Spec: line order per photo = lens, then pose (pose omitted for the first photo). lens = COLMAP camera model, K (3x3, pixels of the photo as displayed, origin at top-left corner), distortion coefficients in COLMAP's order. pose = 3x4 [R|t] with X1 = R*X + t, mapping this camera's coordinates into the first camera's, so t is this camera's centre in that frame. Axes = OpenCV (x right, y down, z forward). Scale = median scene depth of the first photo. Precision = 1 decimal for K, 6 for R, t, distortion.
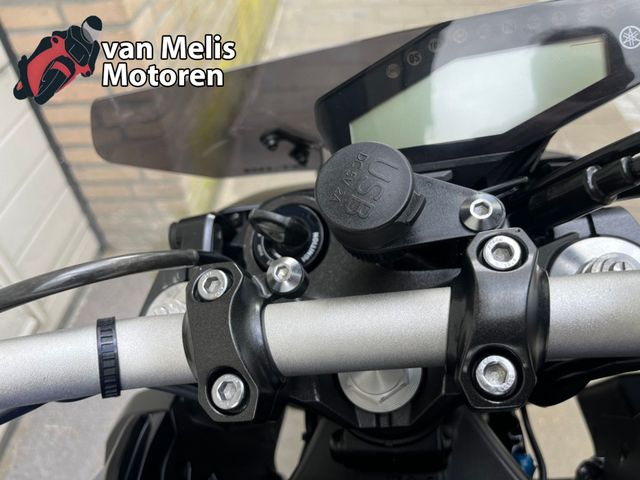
lens RADIAL K [[494.4, 0, 322.8], [0, 494.4, 242.2], [0, 0, 1]] dist [0.046404, -0.106386]
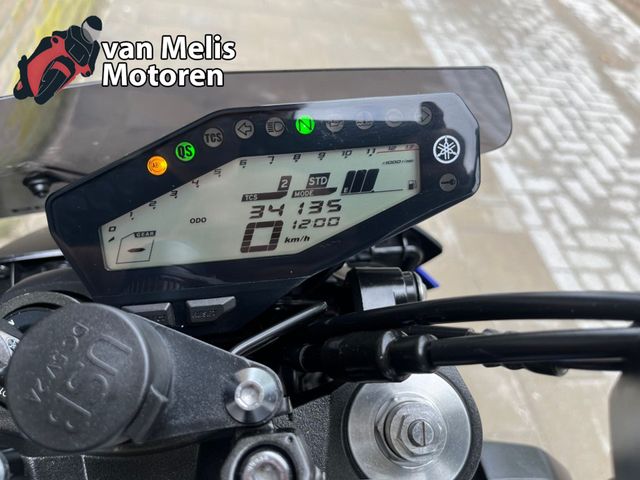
lens RADIAL K [[494.4, 0, 322.8], [0, 494.4, 242.2], [0, 0, 1]] dist [0.046404, -0.106386]
pose [[0.962411, 0.002991, 0.271582, 0.195333], [-0.021868, 0.997546, 0.066508, -0.310665], [-0.270717, -0.069947, 0.960114, 0.232880]]
